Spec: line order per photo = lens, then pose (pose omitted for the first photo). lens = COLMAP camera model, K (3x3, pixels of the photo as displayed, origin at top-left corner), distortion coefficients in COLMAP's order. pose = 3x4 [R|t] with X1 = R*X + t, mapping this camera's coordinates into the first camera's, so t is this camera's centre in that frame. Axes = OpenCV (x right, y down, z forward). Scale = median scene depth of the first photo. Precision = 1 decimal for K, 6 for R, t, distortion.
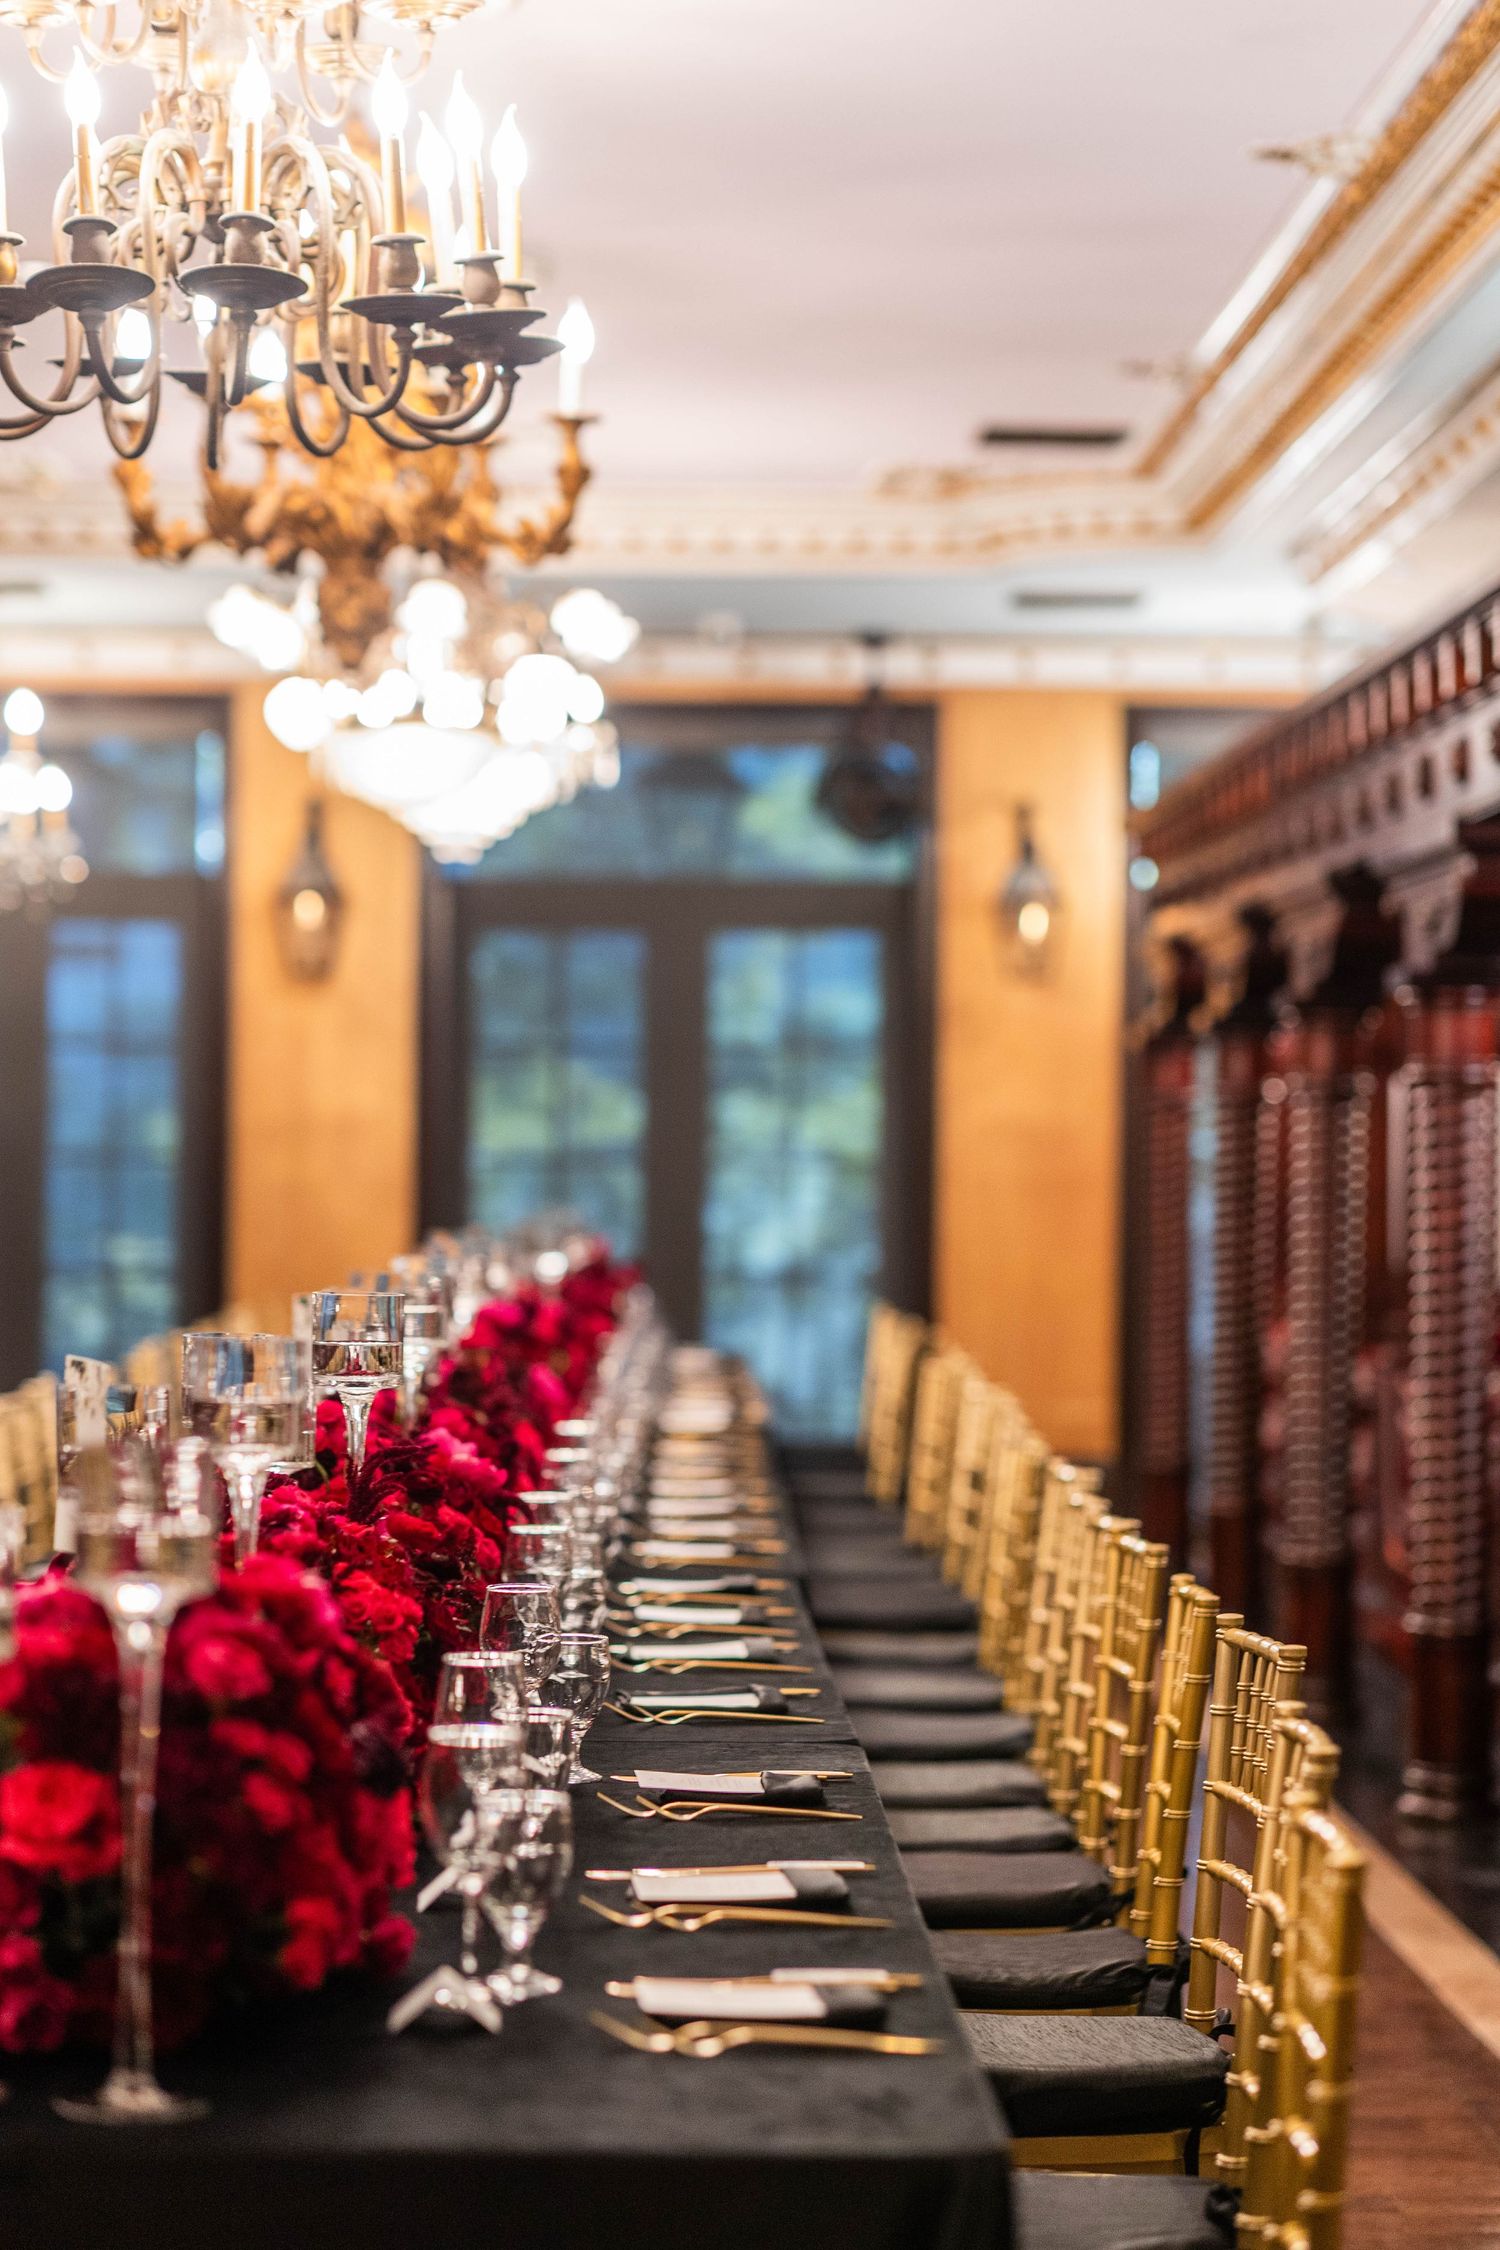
lens RADIAL K [[5299.3, 0, 784.1], [0, 5299.3, 1184.5], [0, 0, 1]] dist [0.037112, 0.000000]
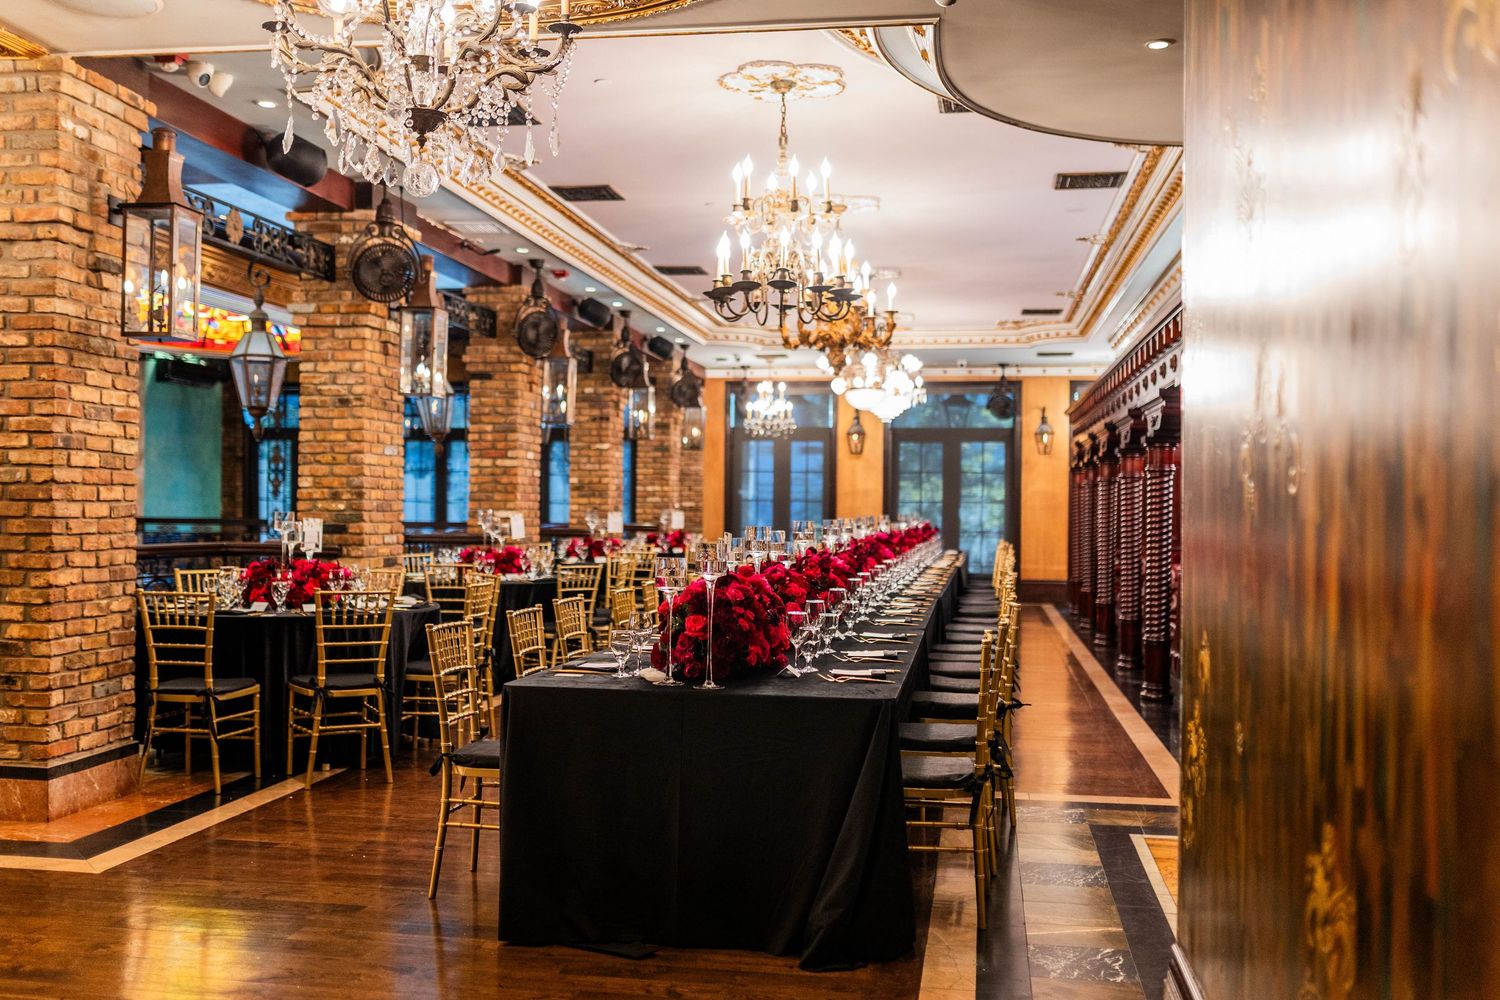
lens RADIAL K [[1418.2, 0, 773.6], [0, 1418.2, 511.0], [0, 0, 1]] dist [0.014817, 0.000000]
pose [[0.986106, 0.000641, -0.166116, 0.032776], [-0.000906, 0.999998, -0.001517, 0.005473], [0.166115, 0.001646, 0.986105, -0.048635]]
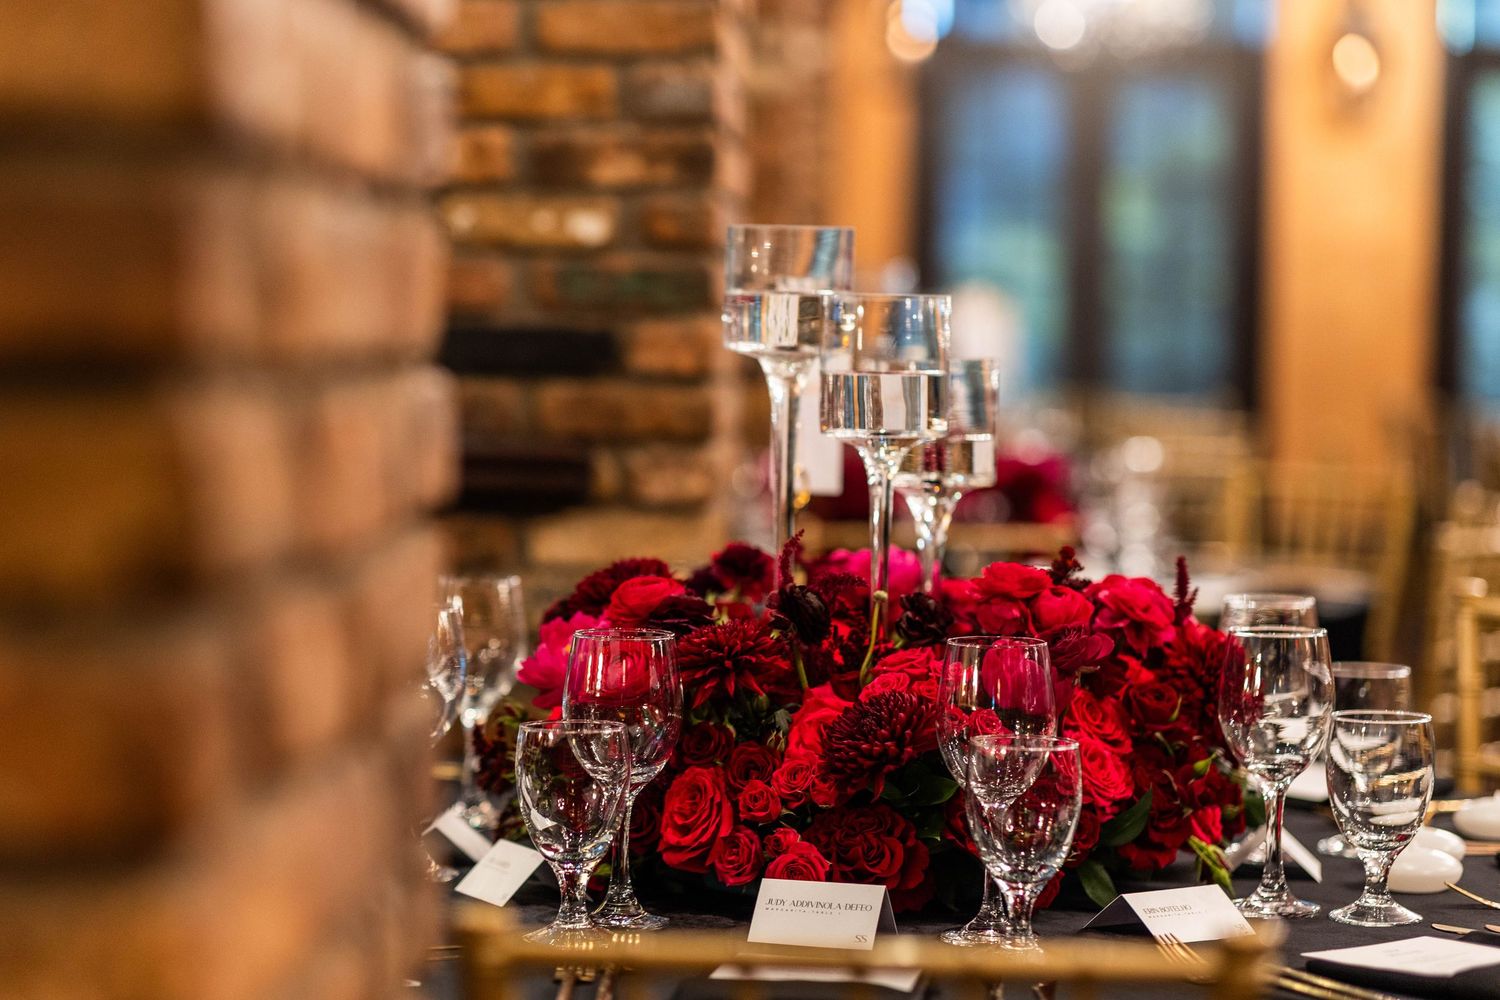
lens RADIAL K [[3532.9, 0, 749.7], [0, 3532.9, 500.5], [0, 0, 1]] dist [0.037112, 0.000000]
pose [[0.997450, 0.009471, -0.070744, -0.218272], [-0.006205, 0.998911, 0.046240, 0.011207], [0.071104, -0.045683, 0.996422, 0.246898]]
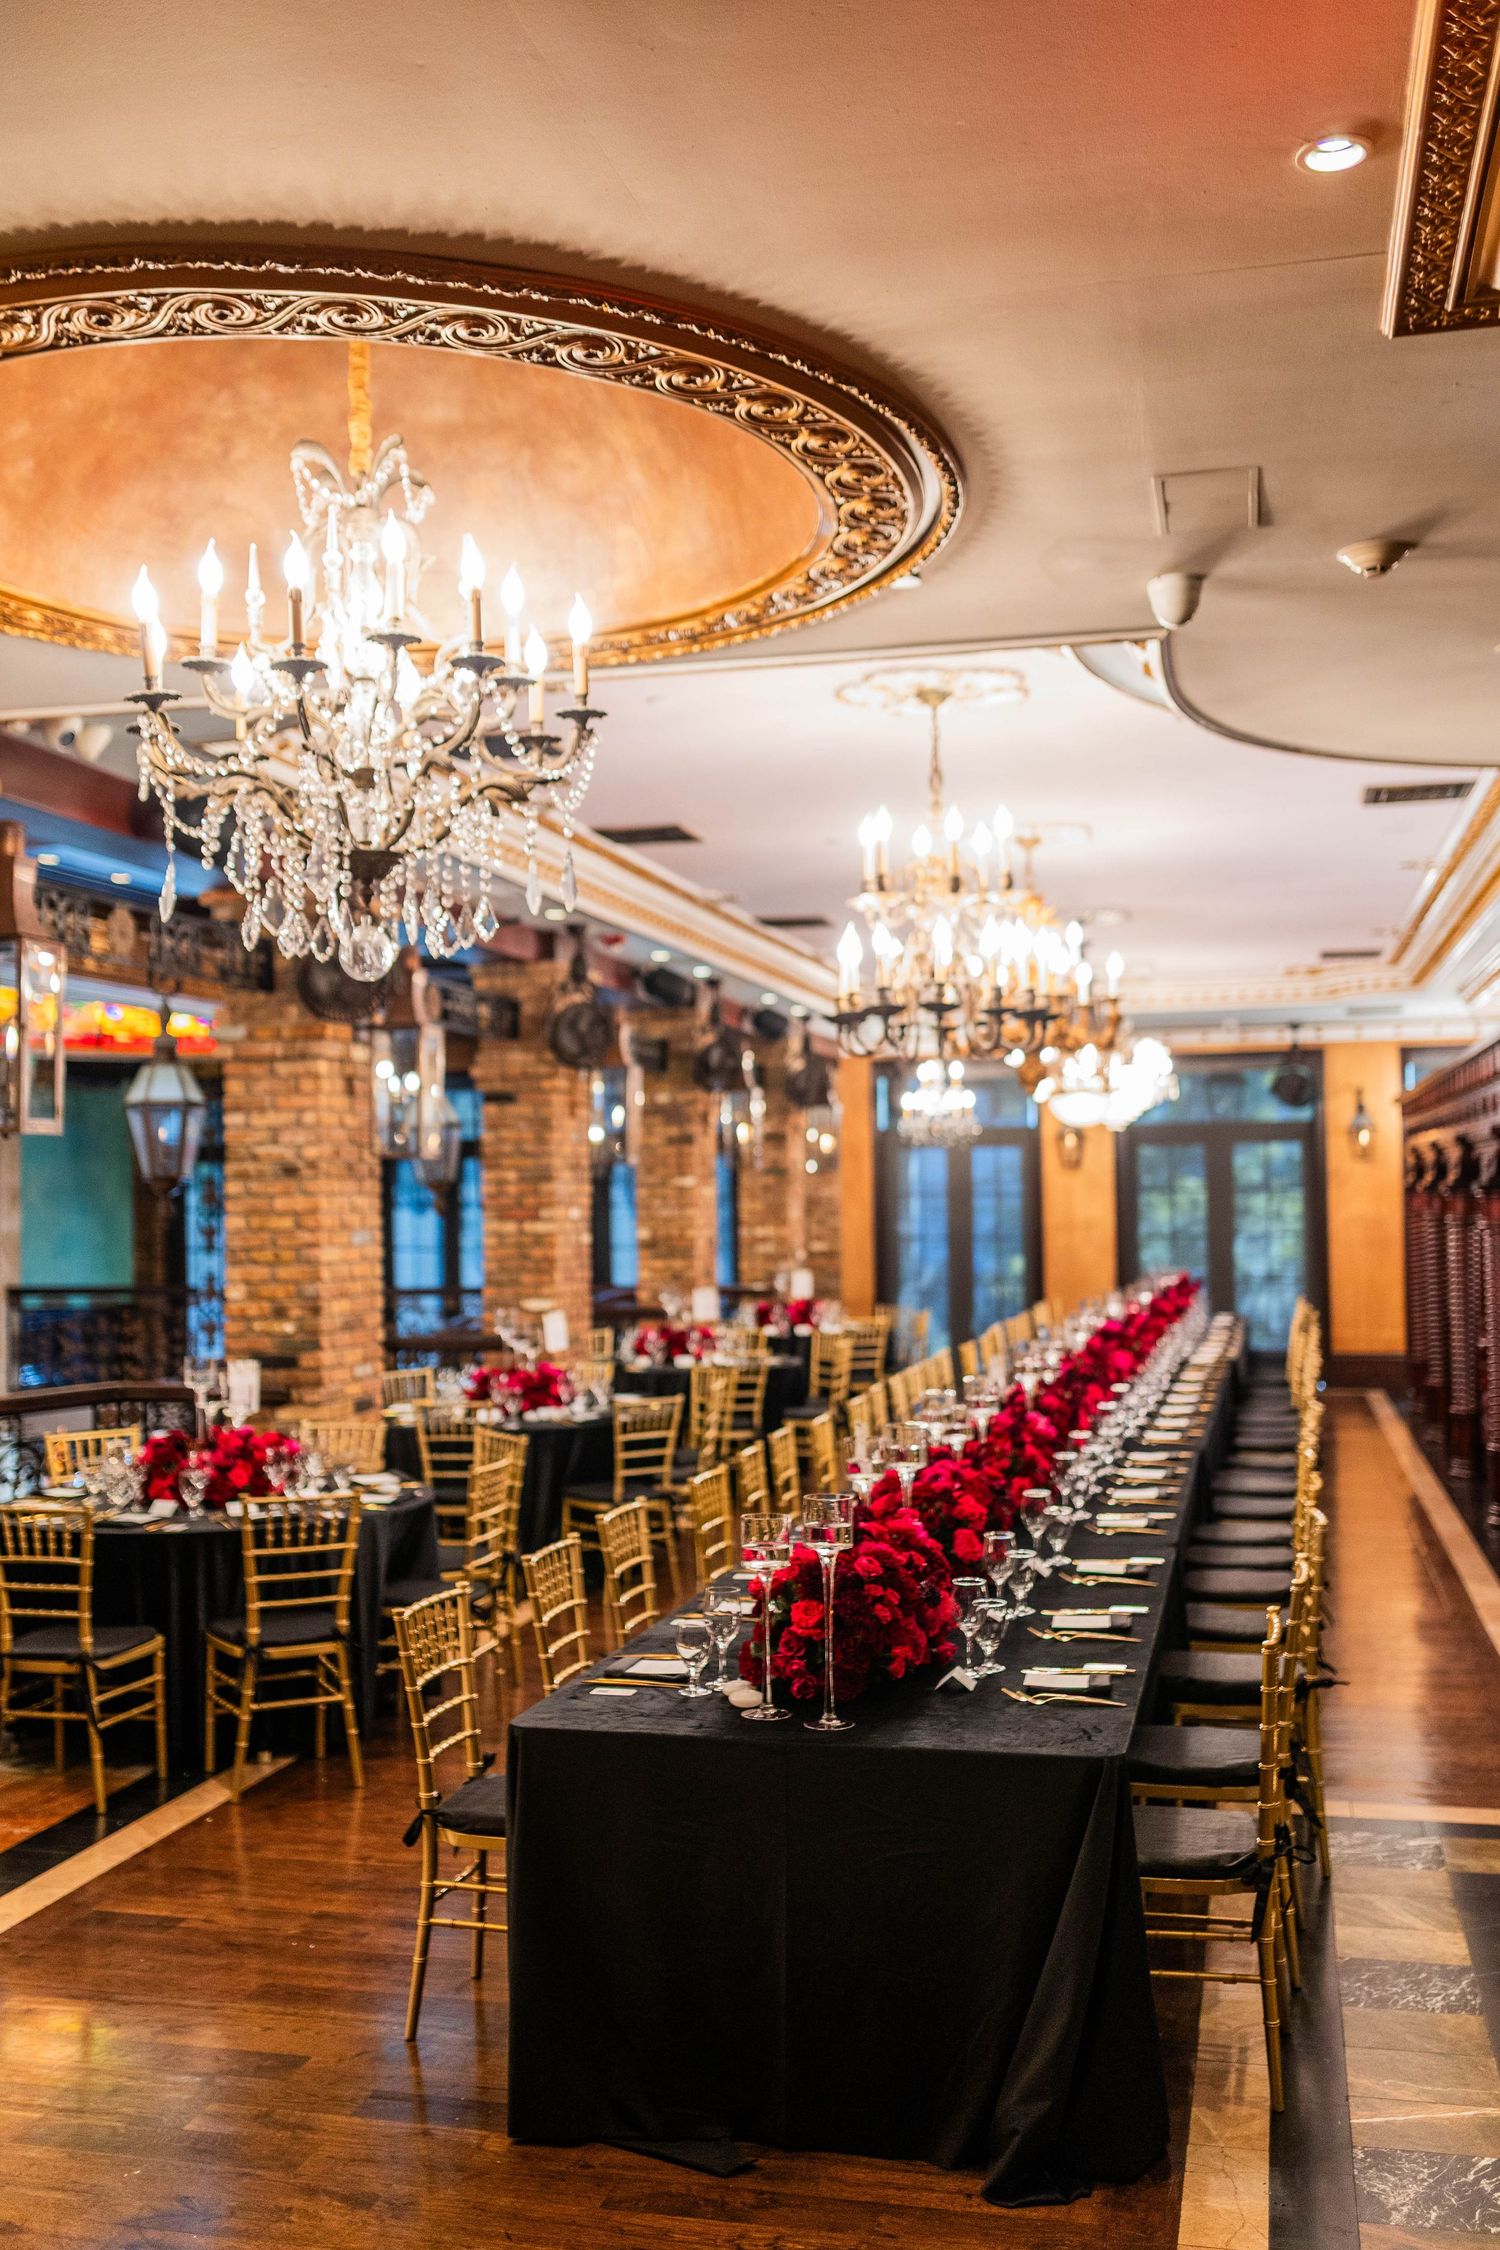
lens RADIAL K [[2127.2, 0, 802.5], [0, 2127.2, 1148.4], [0, 0, 1]] dist [0.014817, 0.000000]
pose [[0.971540, -0.030257, -0.234936, 0.035441], [0.023351, 0.999211, -0.032121, -0.025395], [0.235723, 0.025721, 0.971480, -0.035761]]
